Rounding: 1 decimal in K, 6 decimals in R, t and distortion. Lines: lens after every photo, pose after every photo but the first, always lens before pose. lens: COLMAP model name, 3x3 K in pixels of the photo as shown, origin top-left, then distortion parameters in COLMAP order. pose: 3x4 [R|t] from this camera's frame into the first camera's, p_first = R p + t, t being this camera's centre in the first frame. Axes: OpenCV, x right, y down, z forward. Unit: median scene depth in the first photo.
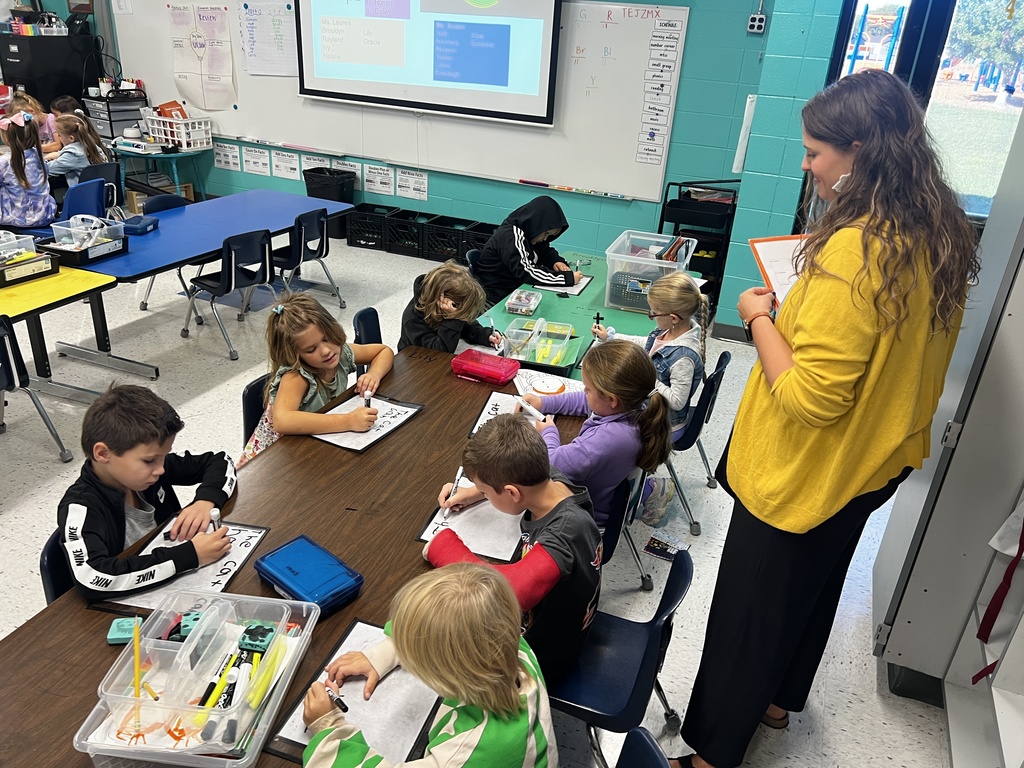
lens RADIAL K [[776.3, 0, 512.1], [0, 776.3, 386.9], [0, 0, 1]] dist [-0.002663, -0.014606]
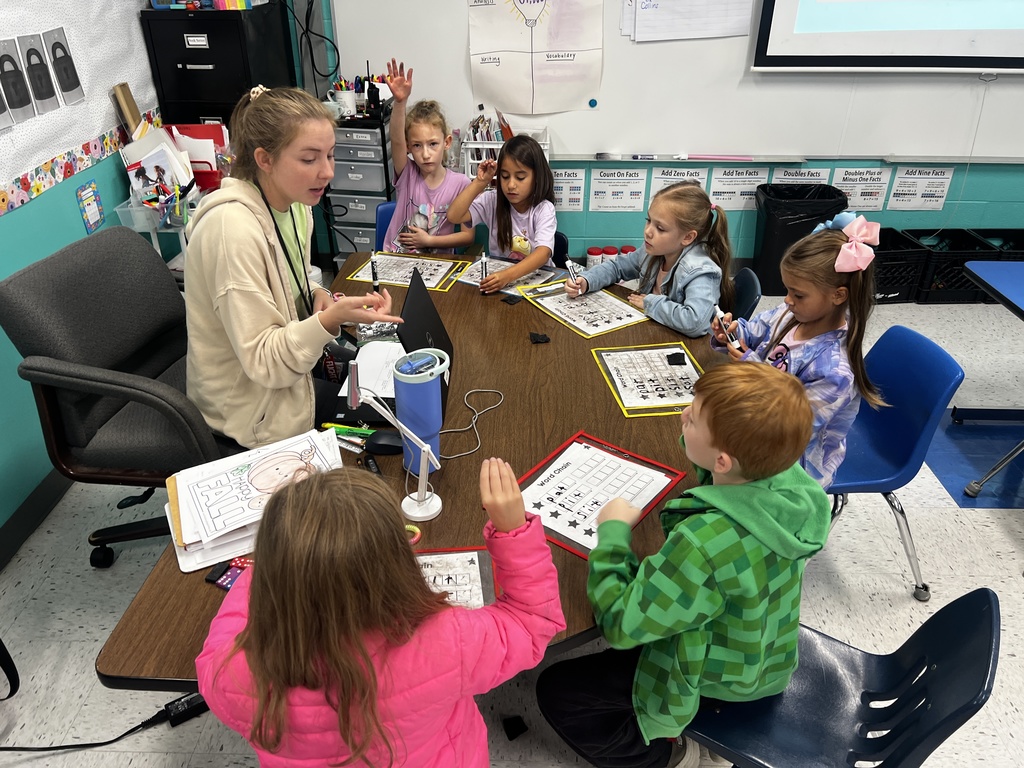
lens RADIAL K [[776.3, 0, 510.6], [0, 776.3, 380.6], [0, 0, 1]] dist [-0.002663, -0.014606]
pose [[0.929565, -0.239194, 0.280528, -0.644100], [0.217785, 0.970263, 0.105641, -0.244577], [-0.297454, -0.037105, 0.954015, 0.481574]]
